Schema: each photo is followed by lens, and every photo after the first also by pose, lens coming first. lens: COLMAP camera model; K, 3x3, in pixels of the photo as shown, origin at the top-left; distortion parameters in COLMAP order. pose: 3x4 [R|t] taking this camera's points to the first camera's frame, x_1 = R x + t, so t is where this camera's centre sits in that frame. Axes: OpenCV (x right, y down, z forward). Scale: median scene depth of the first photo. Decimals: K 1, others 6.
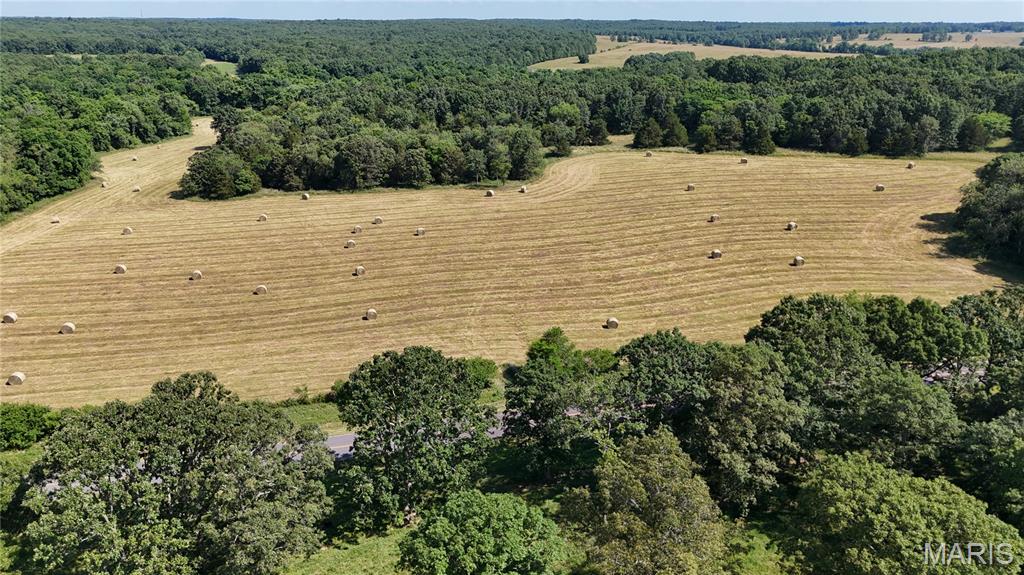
lens RADIAL K [[764.7, 0, 514.4], [0, 764.7, 292.0], [0, 0, 1]] dist [0.069591, -0.066465]
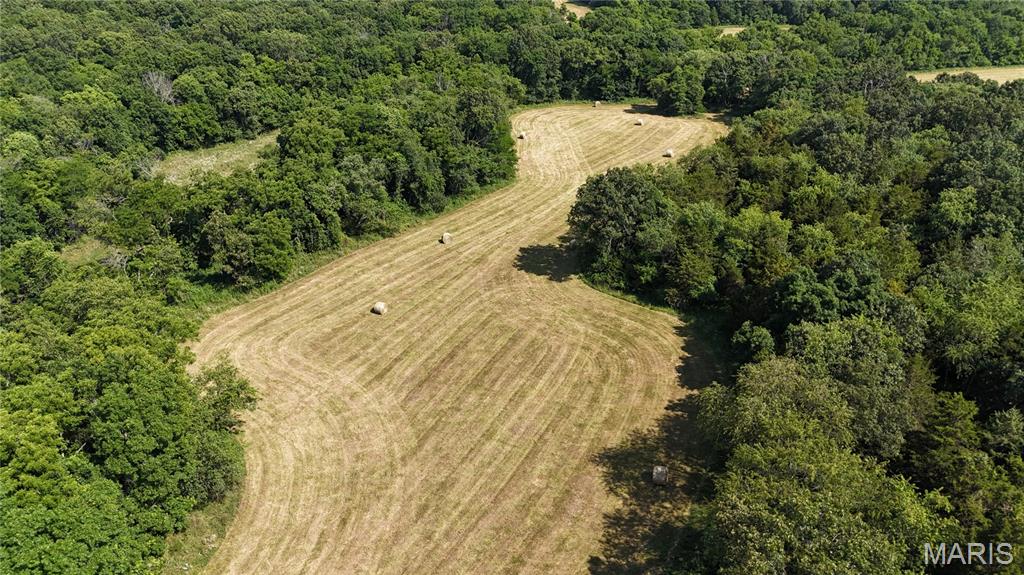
lens RADIAL K [[764.7, 0, 509.6], [0, 764.7, 288.5], [0, 0, 1]] dist [0.069591, -0.066465]
pose [[0.931659, 0.159153, -0.326622, -0.368511], [-0.122953, 0.984022, 0.128774, -0.284903], [0.341898, -0.079814, 0.936341, 0.801895]]
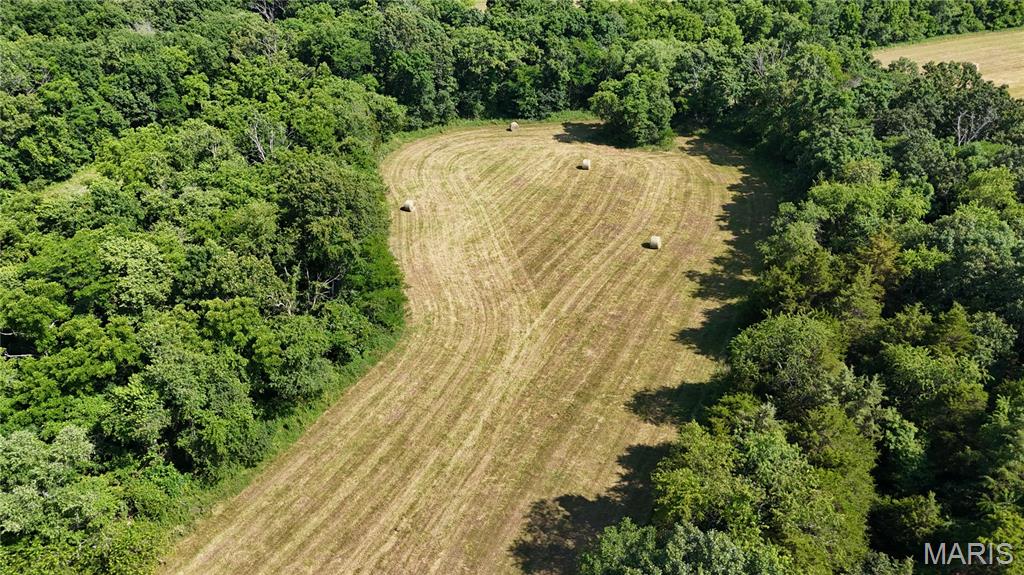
lens RADIAL K [[764.7, 0, 512.1], [0, 764.7, 290.5], [0, 0, 1]] dist [0.069591, -0.066465]
pose [[0.978166, 0.103693, -0.180109, -0.483916], [-0.067818, 0.978455, 0.195004, -0.389517], [0.196449, -0.178532, 0.964124, 1.098913]]
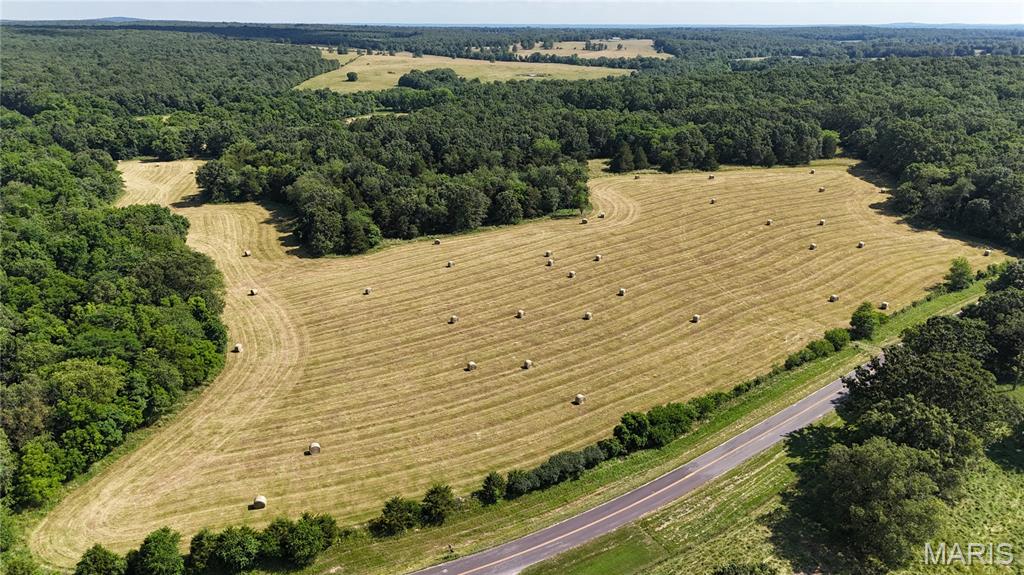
lens RADIAL K [[764.7, 0, 520.4], [0, 764.7, 288.9], [0, 0, 1]] dist [0.069591, -0.066465]
pose [[0.897440, -0.145615, 0.416410, -0.572480], [0.146091, 0.988788, 0.030919, -0.062426], [-0.416243, 0.033086, 0.908651, -0.086266]]
